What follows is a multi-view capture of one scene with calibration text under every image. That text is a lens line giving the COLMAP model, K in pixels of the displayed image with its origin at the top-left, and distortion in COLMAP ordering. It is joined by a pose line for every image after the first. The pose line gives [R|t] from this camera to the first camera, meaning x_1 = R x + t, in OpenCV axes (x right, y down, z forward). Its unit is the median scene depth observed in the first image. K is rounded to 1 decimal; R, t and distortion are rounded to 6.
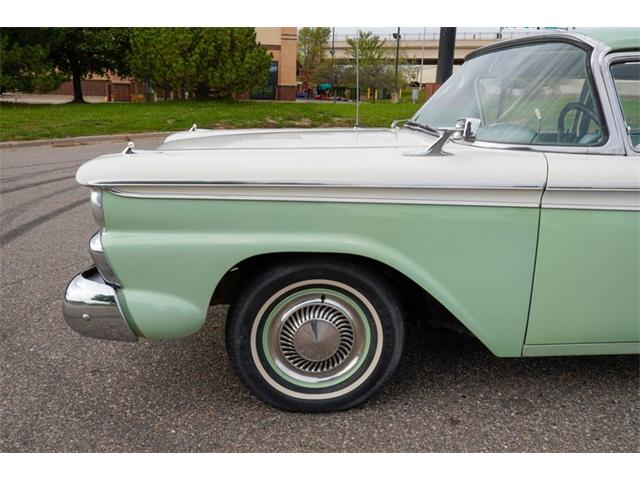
lens RADIAL K [[566.1, 0, 319.7], [0, 566.1, 236.3], [0, 0, 1]] dist [0.011933, 0.016170]
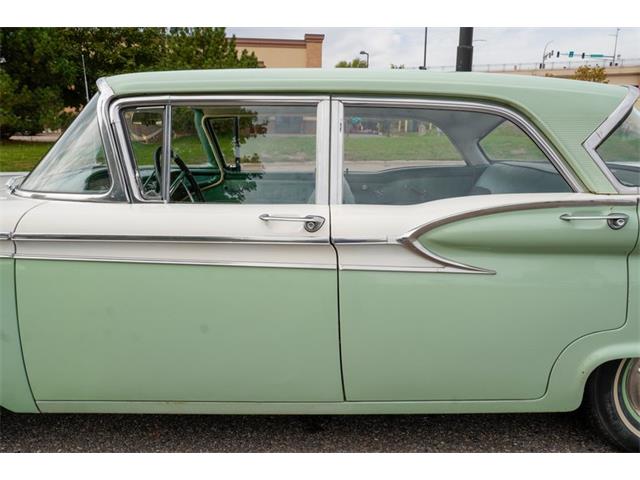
lens RADIAL K [[566.1, 0, 320.9], [0, 566.1, 233.9], [0, 0, 1]] dist [0.011933, 0.016170]
pose [[0.993206, 0.008299, -0.116072, 0.129774], [-0.015143, 0.998189, -0.058213, -0.005422], [0.115379, 0.059575, 0.991533, 0.012853]]
